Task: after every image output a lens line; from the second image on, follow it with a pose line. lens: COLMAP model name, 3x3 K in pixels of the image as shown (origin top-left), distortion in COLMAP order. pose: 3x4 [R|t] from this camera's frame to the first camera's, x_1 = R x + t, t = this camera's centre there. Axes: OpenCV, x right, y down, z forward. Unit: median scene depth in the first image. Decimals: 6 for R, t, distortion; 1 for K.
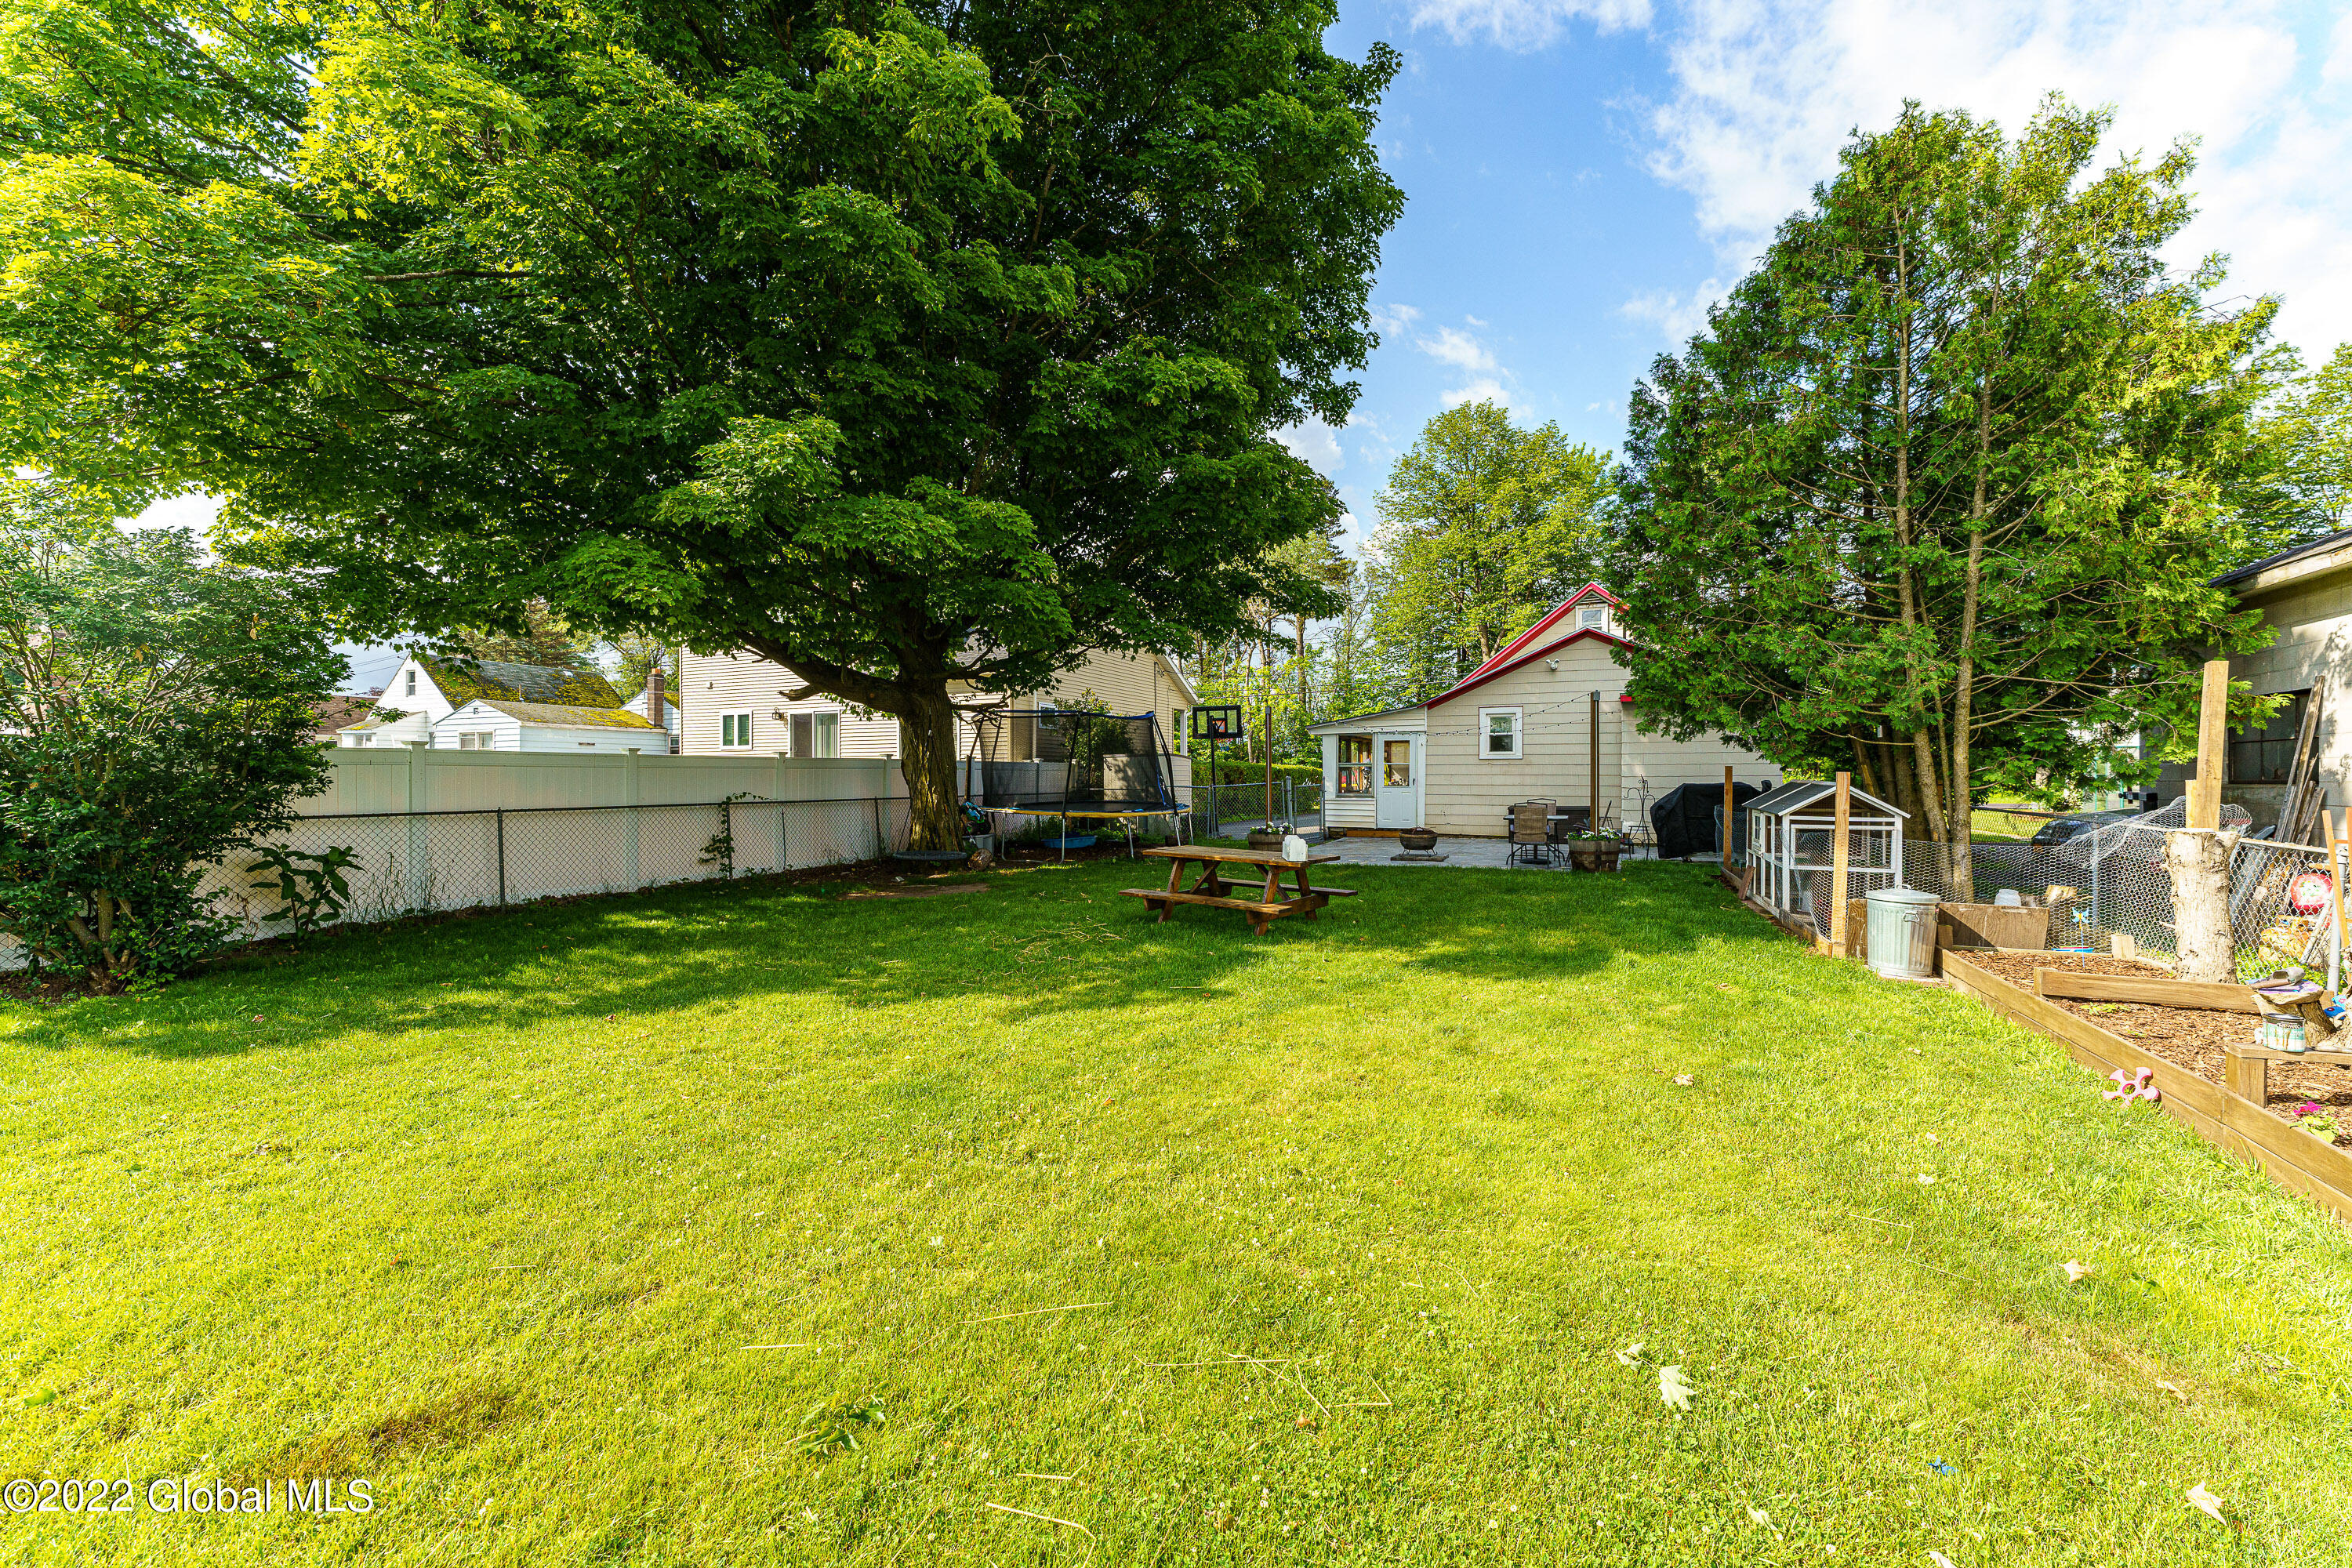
lens RADIAL K [[936.5, 0, 1174.1], [0, 936.5, 777.7], [0, 0, 1]] dist [0.002881, 0.000237]
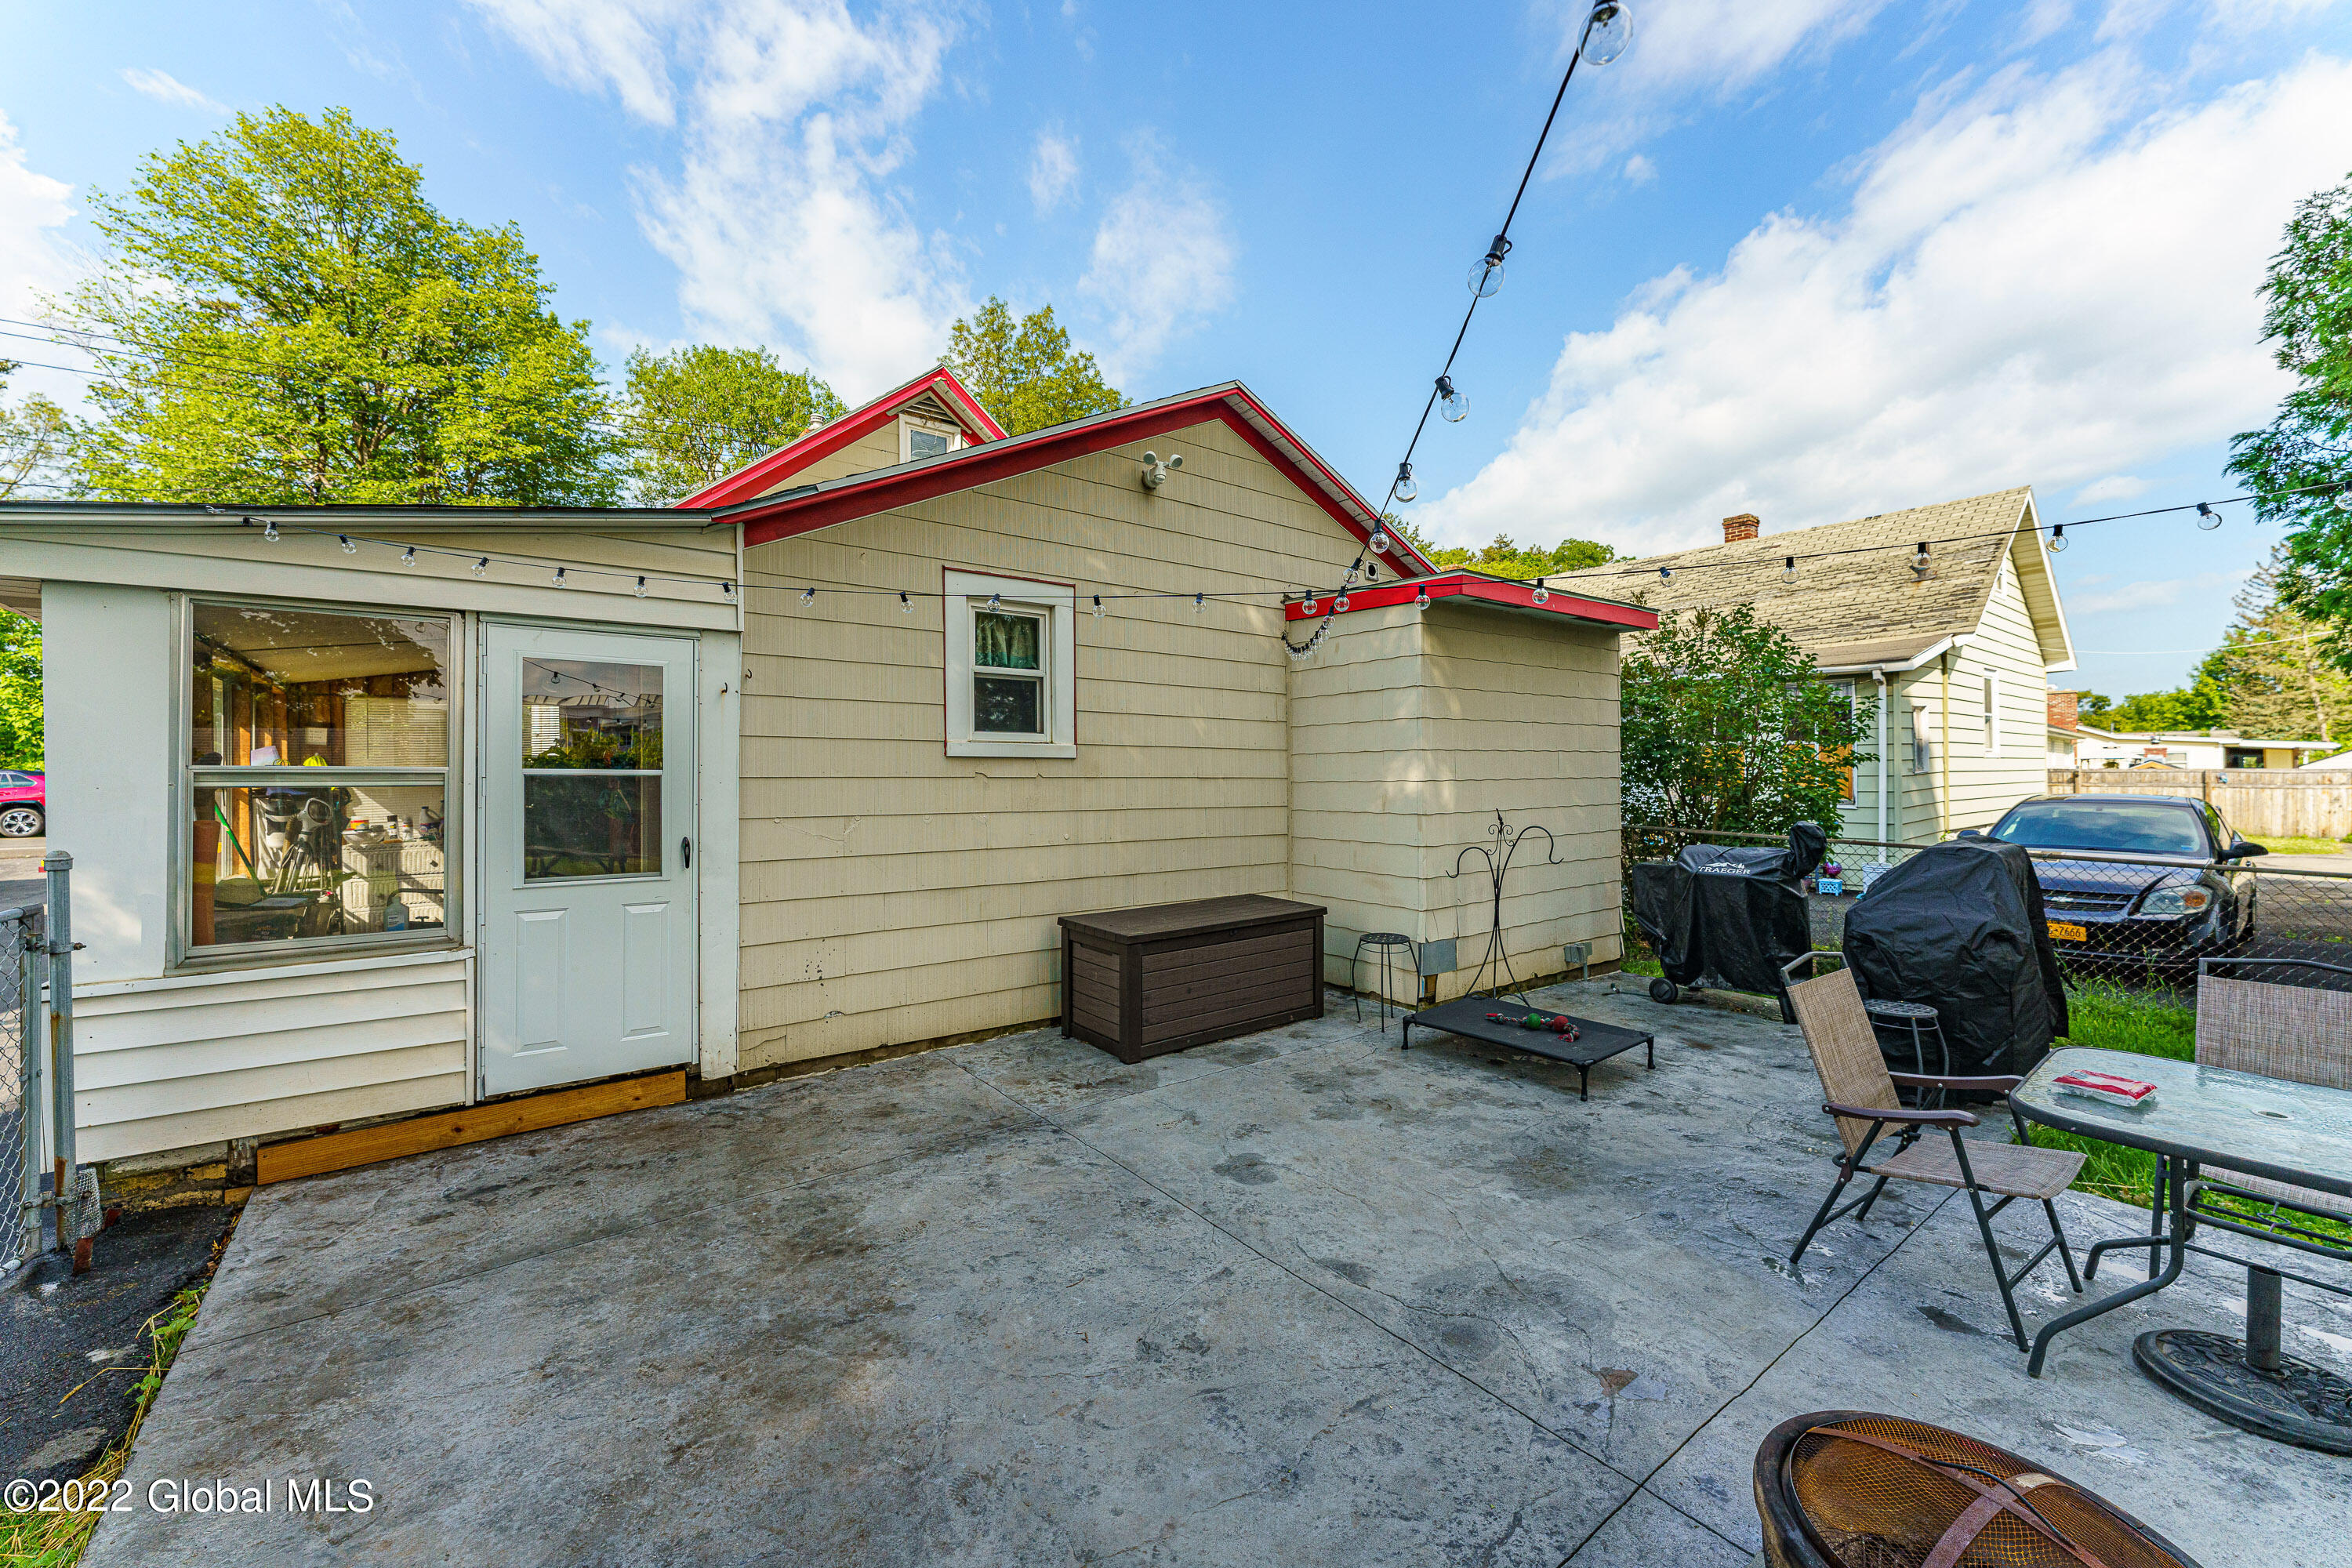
lens RADIAL K [[936.5, 0, 1174.1], [0, 936.5, 777.7], [0, 0, 1]] dist [0.002881, 0.000237]
pose [[0.459775, -0.003342, 0.888029, 0.063581], [0.001129, 0.999994, 0.003179, -0.008094], [-0.888035, -0.000459, 0.459776, 0.450233]]
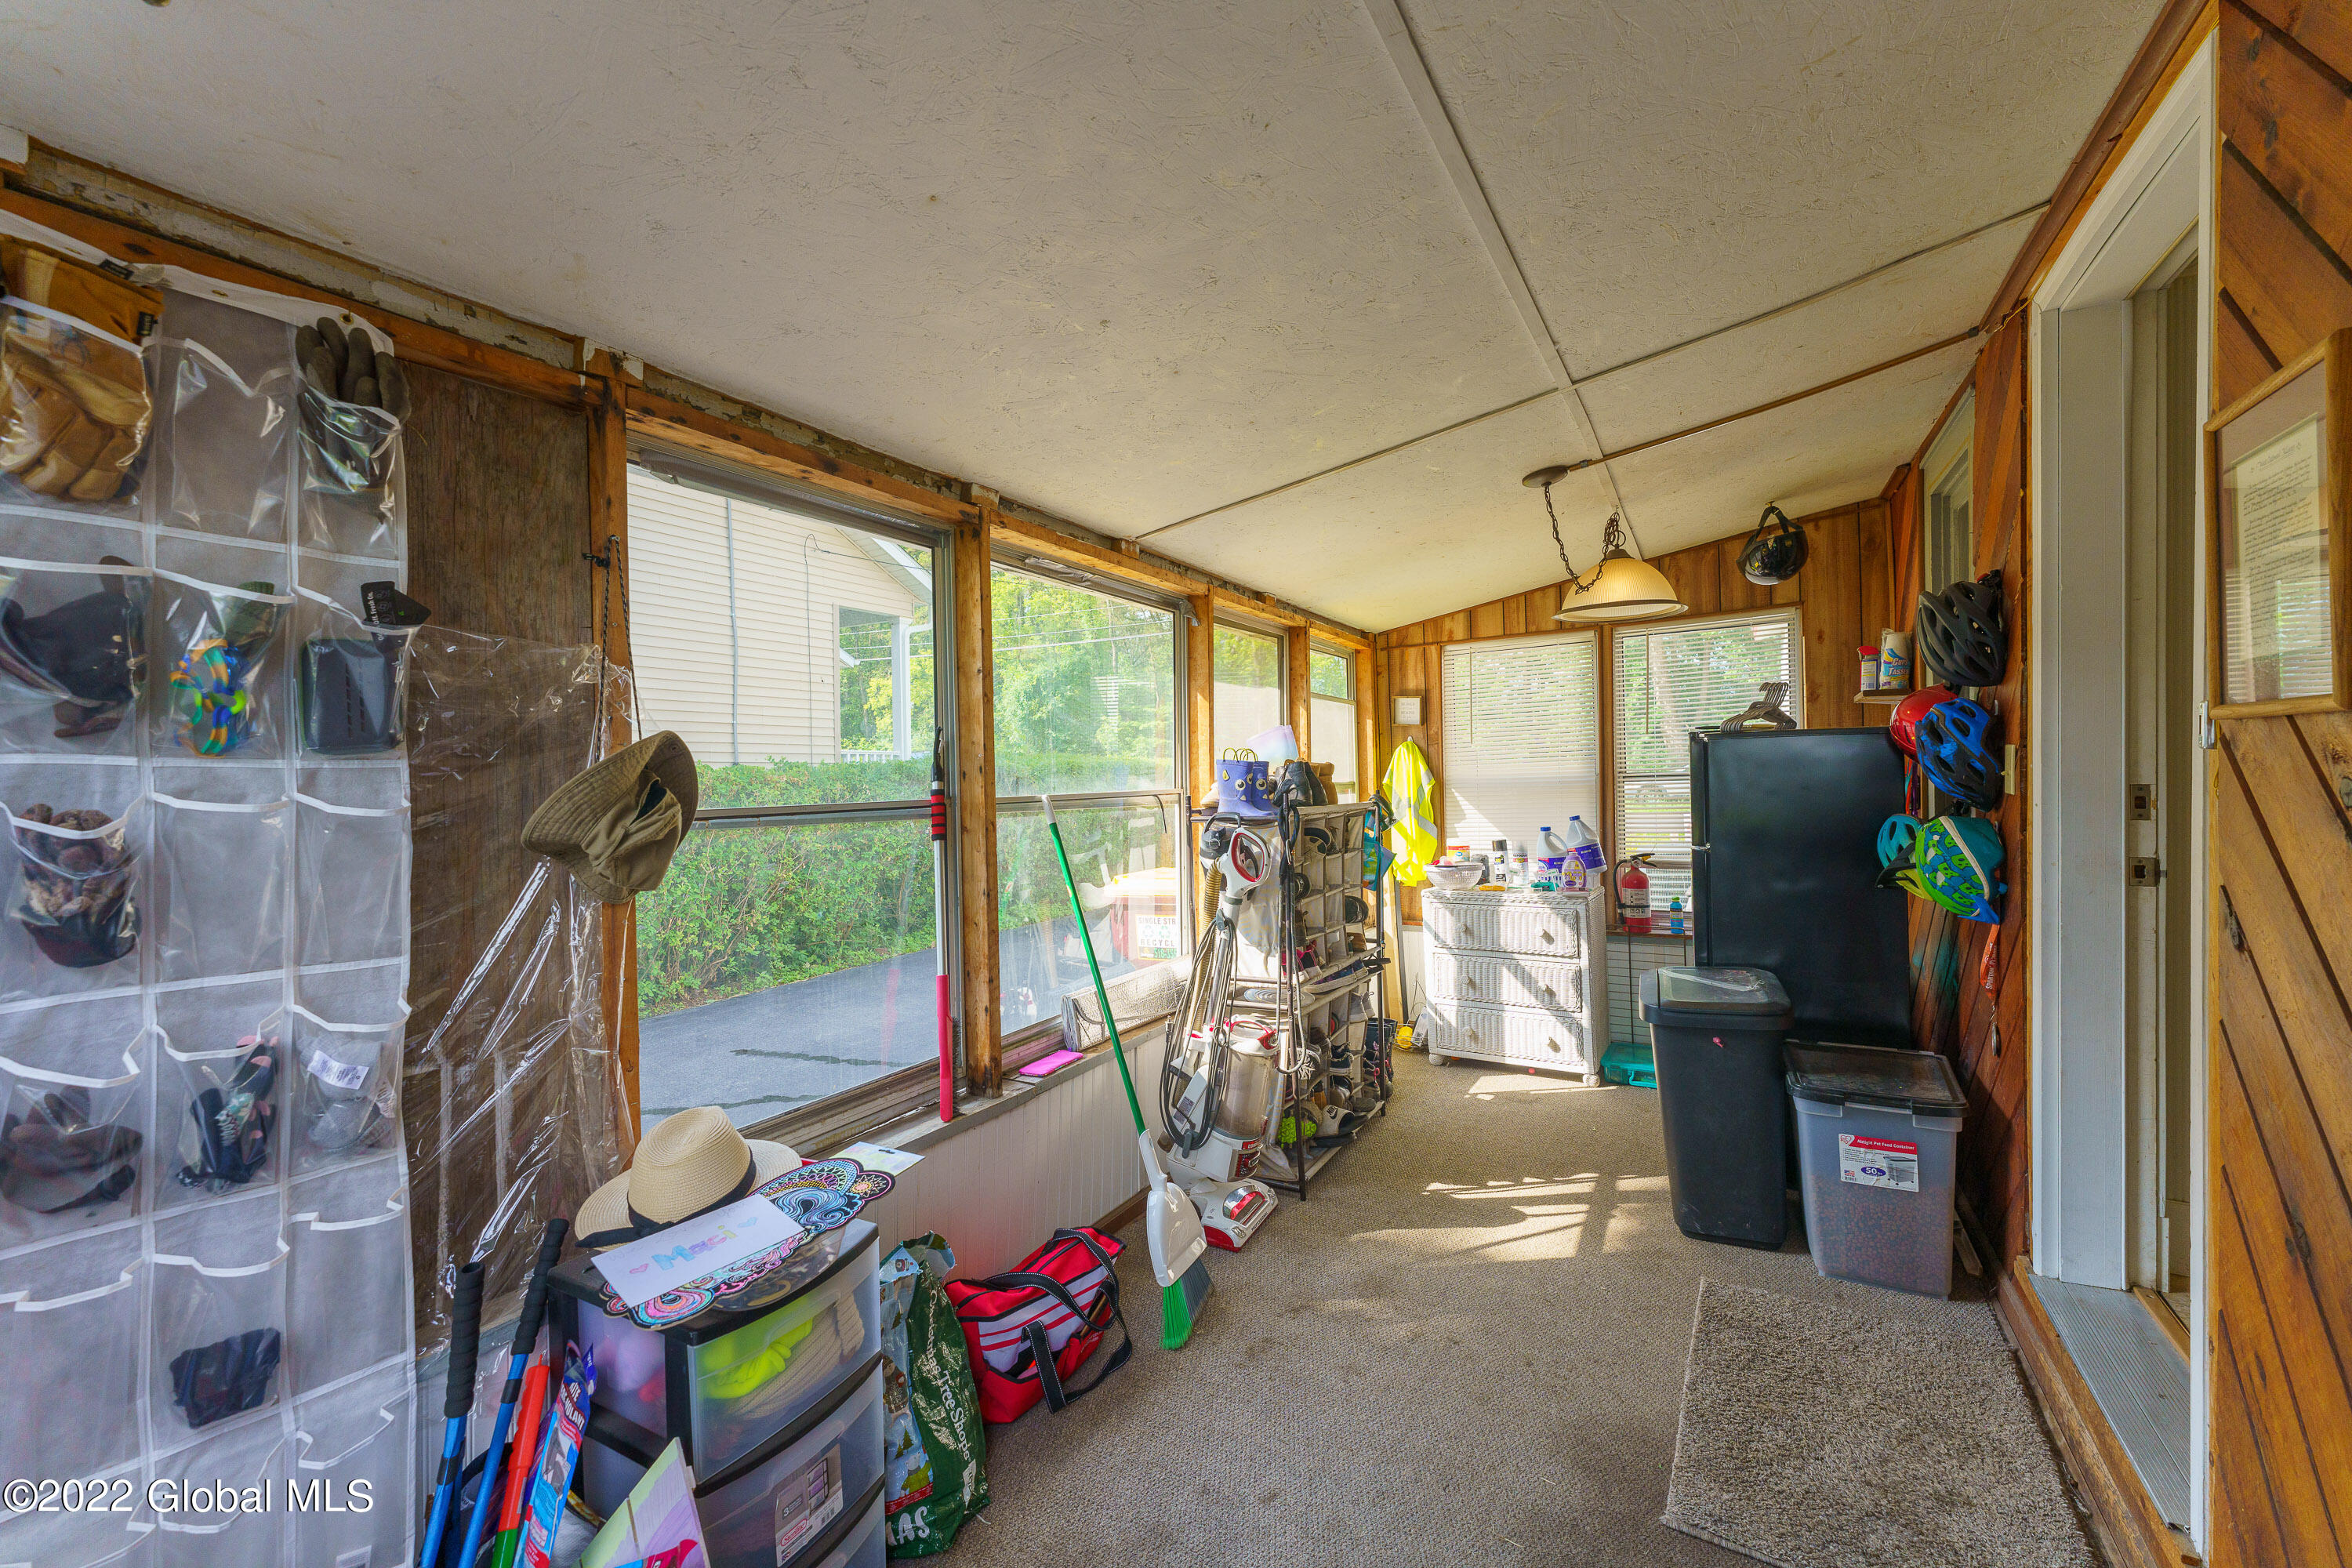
lens RADIAL K [[936.5, 0, 1174.1], [0, 936.5, 777.7], [0, 0, 1]] dist [0.002881, 0.000237]
pose [[0.995260, -0.010623, -0.096667, 0.104080], [0.011662, 0.999880, 0.010198, -0.008623], [0.096547, -0.011277, 0.995265, 0.517811]]
